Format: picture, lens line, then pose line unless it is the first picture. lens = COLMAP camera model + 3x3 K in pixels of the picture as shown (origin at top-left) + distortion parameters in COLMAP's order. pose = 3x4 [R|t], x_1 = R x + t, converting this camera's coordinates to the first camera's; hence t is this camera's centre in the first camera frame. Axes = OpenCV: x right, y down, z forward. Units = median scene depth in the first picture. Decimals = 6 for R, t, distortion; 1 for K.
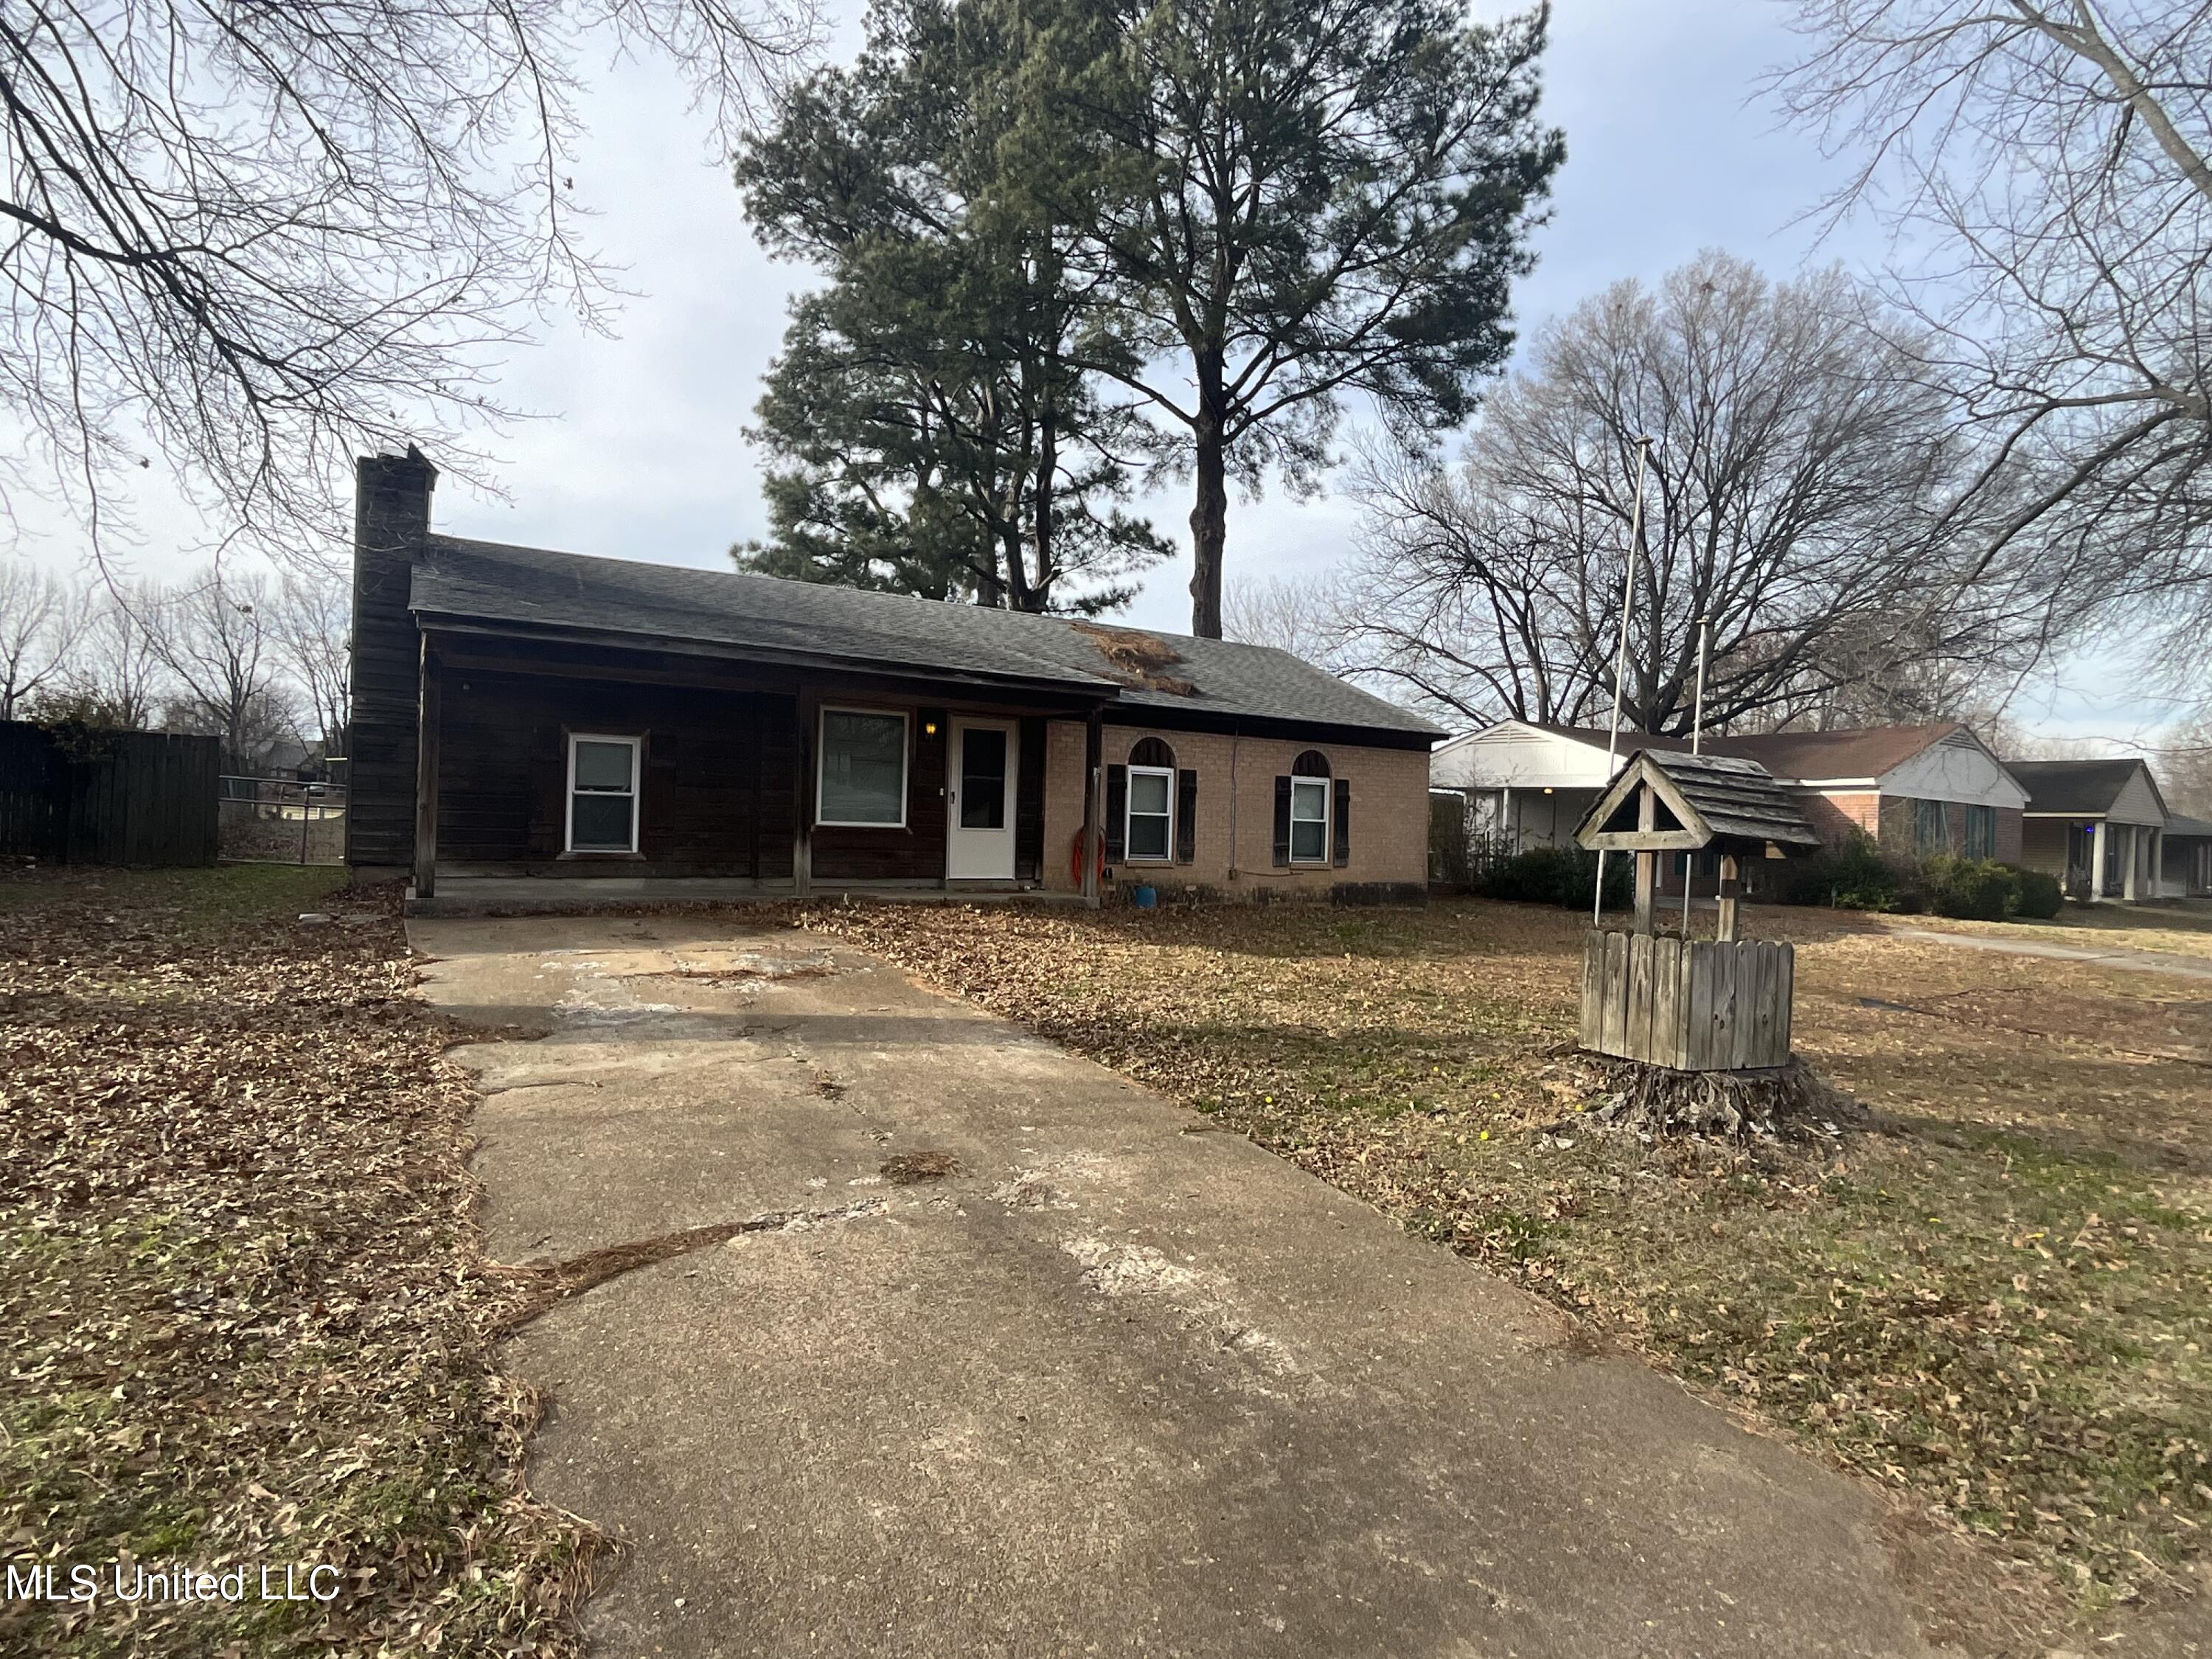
lens RADIAL K [[1169.4, 0, 1108.5], [0, 1169.4, 842.3], [0, 0, 1]] dist [0.002407, 0.000041]
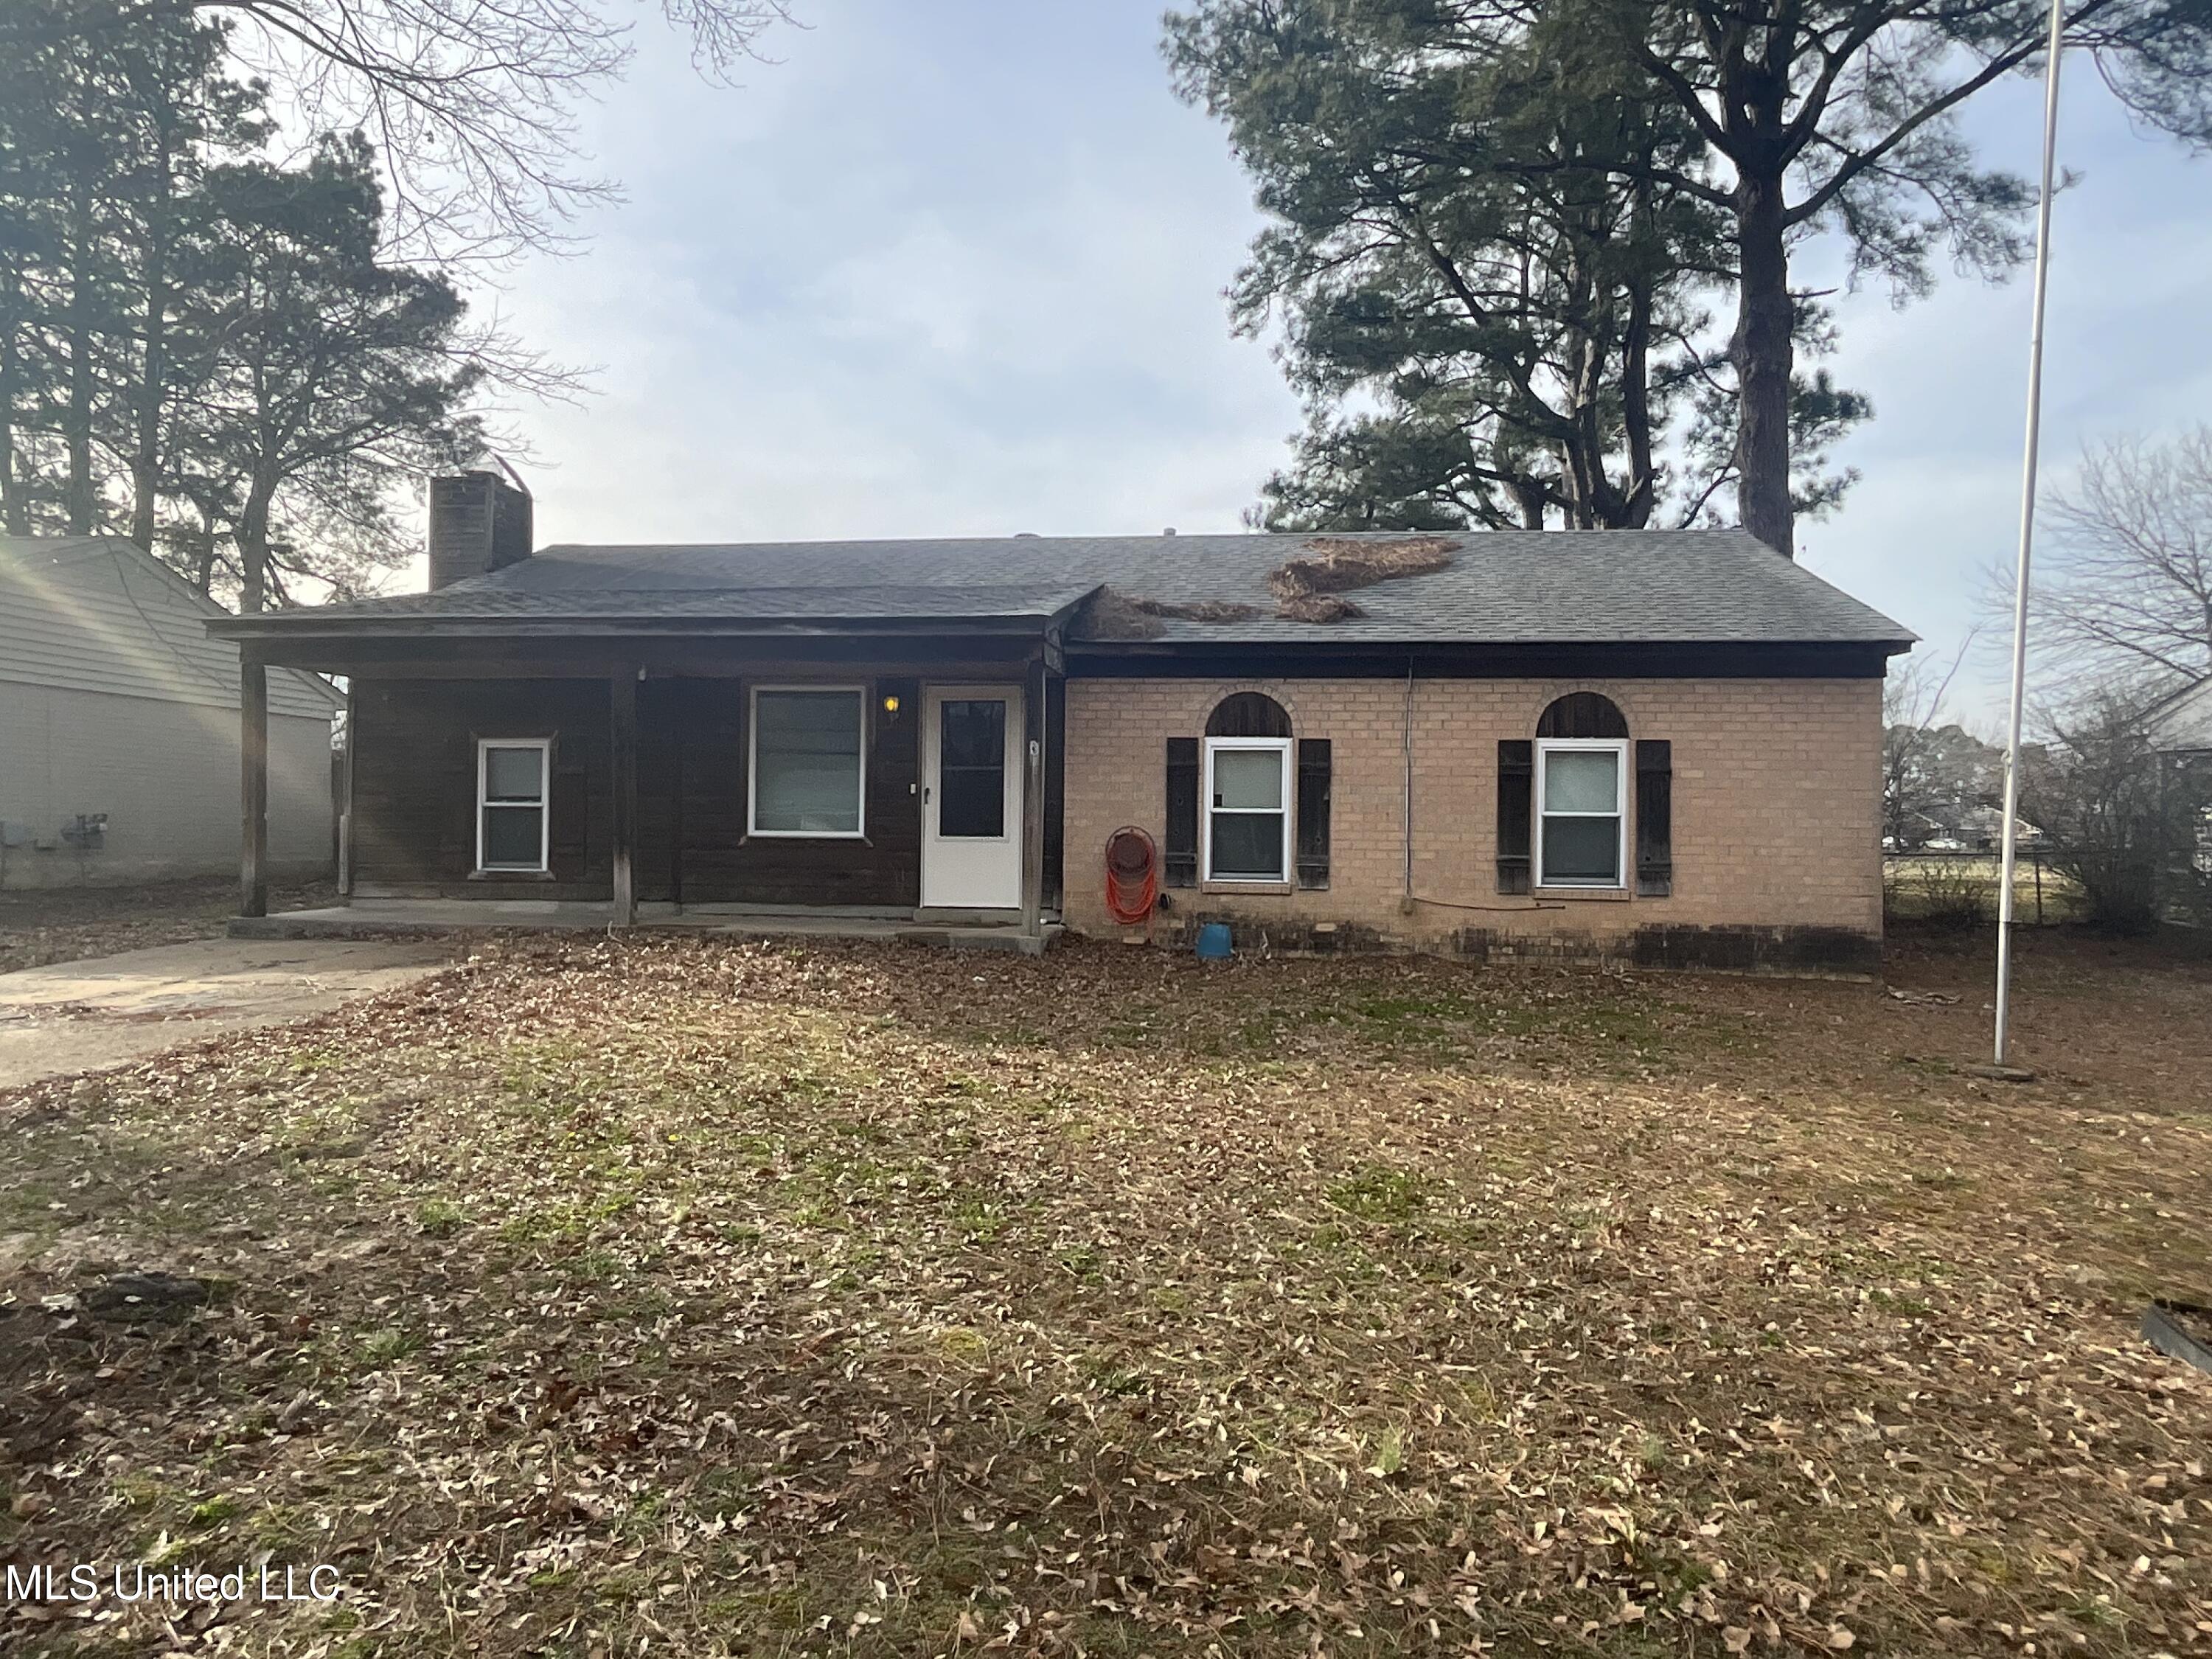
lens RADIAL K [[1344.0, 0, 1105.9], [0, 1344.0, 817.1], [0, 0, 1]] dist [-0.008238, -0.001223]
pose [[0.785987, -0.025008, -0.617737, 0.433700], [0.005996, 0.999443, -0.032831, 0.003090], [0.618214, 0.022101, 0.785699, 0.373310]]
